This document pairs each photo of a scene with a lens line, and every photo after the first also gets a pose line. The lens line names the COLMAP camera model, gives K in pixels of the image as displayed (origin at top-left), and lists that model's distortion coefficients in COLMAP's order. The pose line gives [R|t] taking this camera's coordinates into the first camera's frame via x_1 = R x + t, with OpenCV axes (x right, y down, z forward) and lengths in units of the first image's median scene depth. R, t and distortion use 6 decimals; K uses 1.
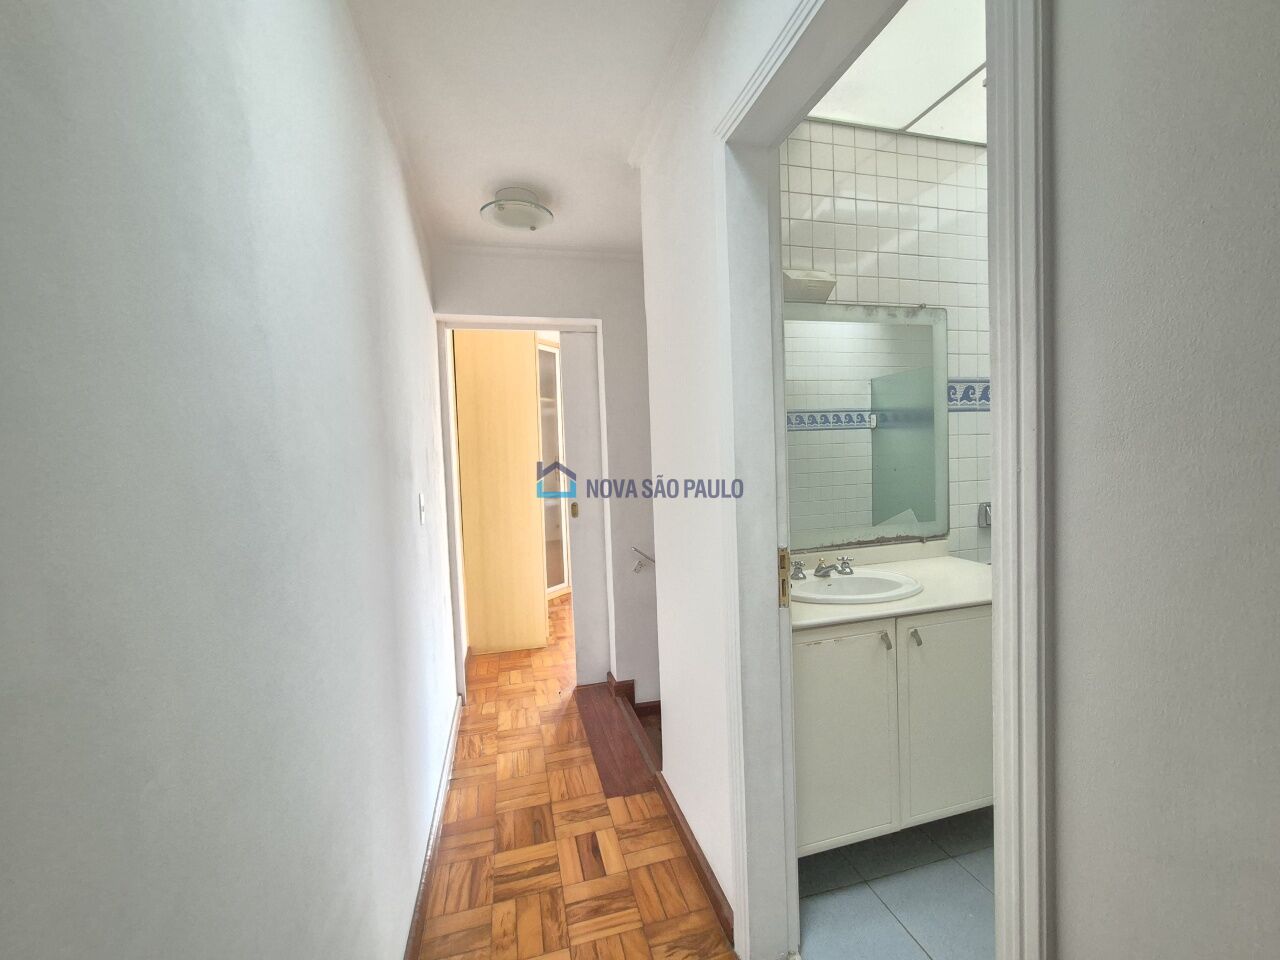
lens RADIAL K [[527.6, 0, 634.7], [0, 527.6, 483.9], [0, 0, 1]] dist [-0.001026, 0.001870]
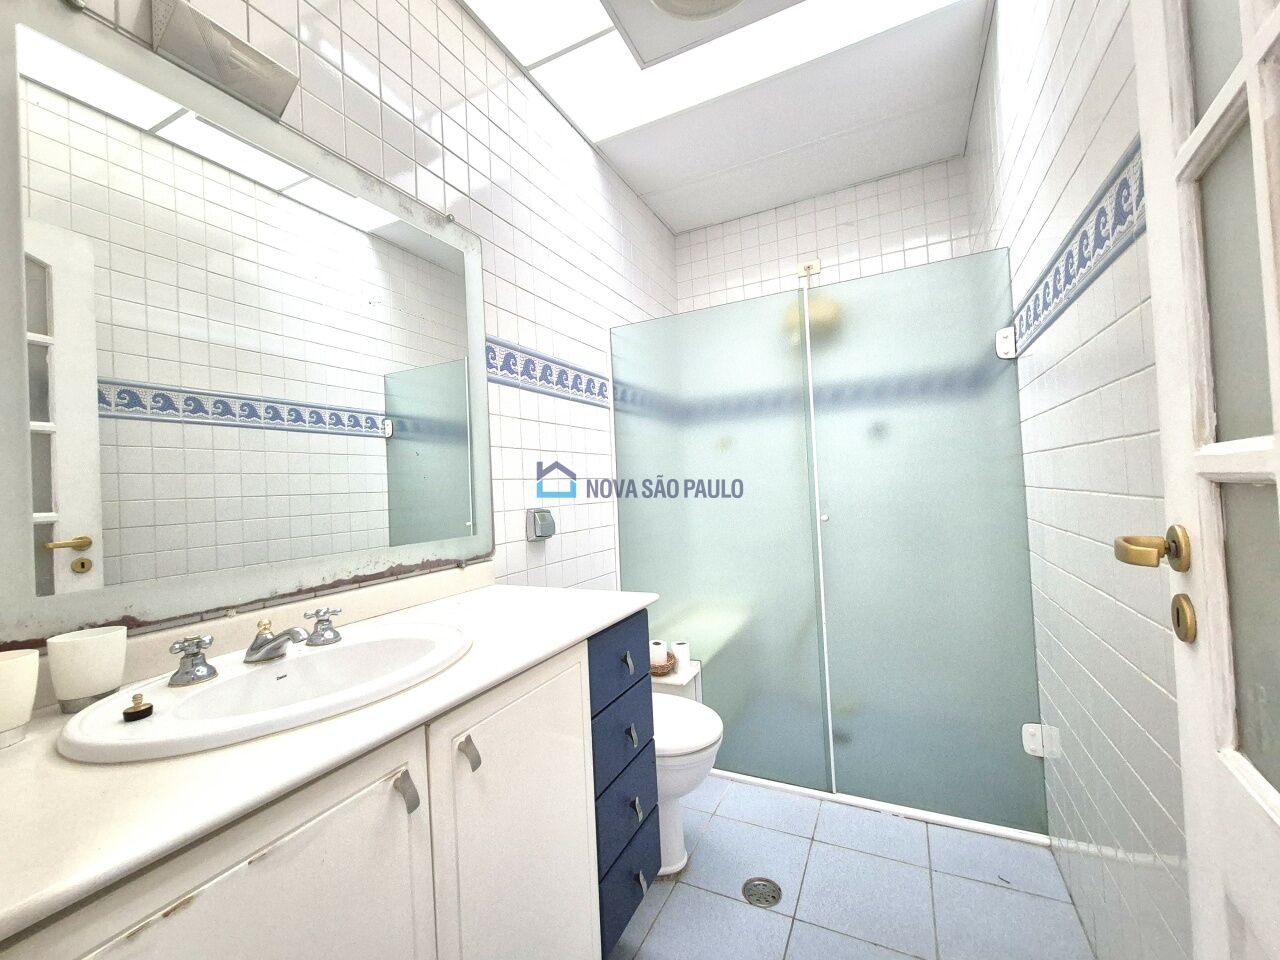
lens RADIAL K [[527.6, 0, 642.5], [0, 527.6, 477.9], [0, 0, 1]] dist [-0.001026, 0.001870]
pose [[0.651818, 0.023756, 0.758003, 0.197128], [0.061529, 0.994558, -0.084080, 0.069682], [-0.755875, 0.101444, 0.646809, 0.401985]]
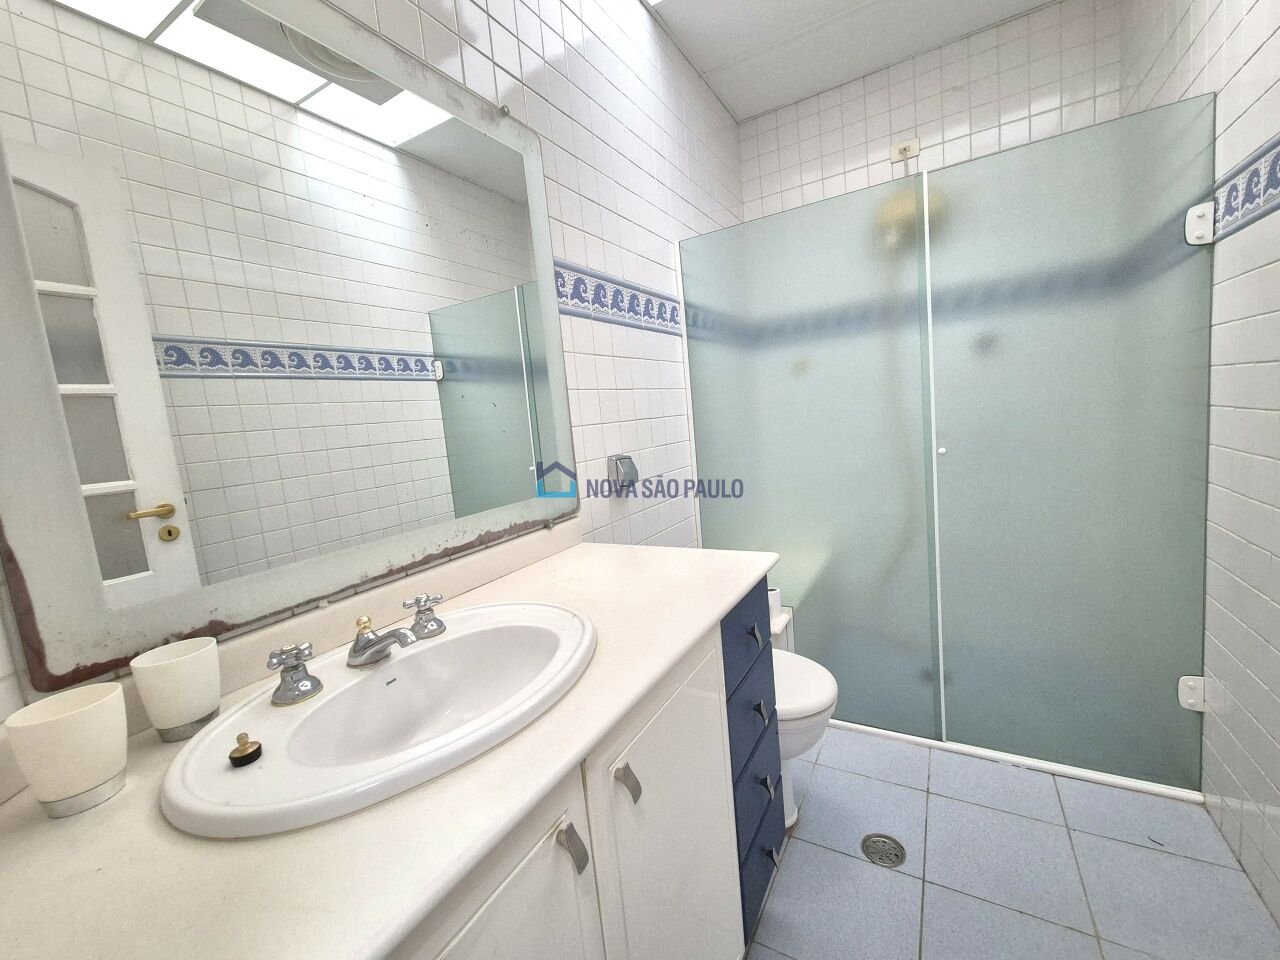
lens RADIAL K [[527.6, 0, 641.9], [0, 527.6, 476.9], [0, 0, 1]] dist [-0.001026, 0.001870]
pose [[0.700651, -0.106663, 0.705486, 0.210516], [0.103138, 0.993519, 0.047779, 0.036129], [-0.706010, 0.039286, 0.707111, 0.514502]]
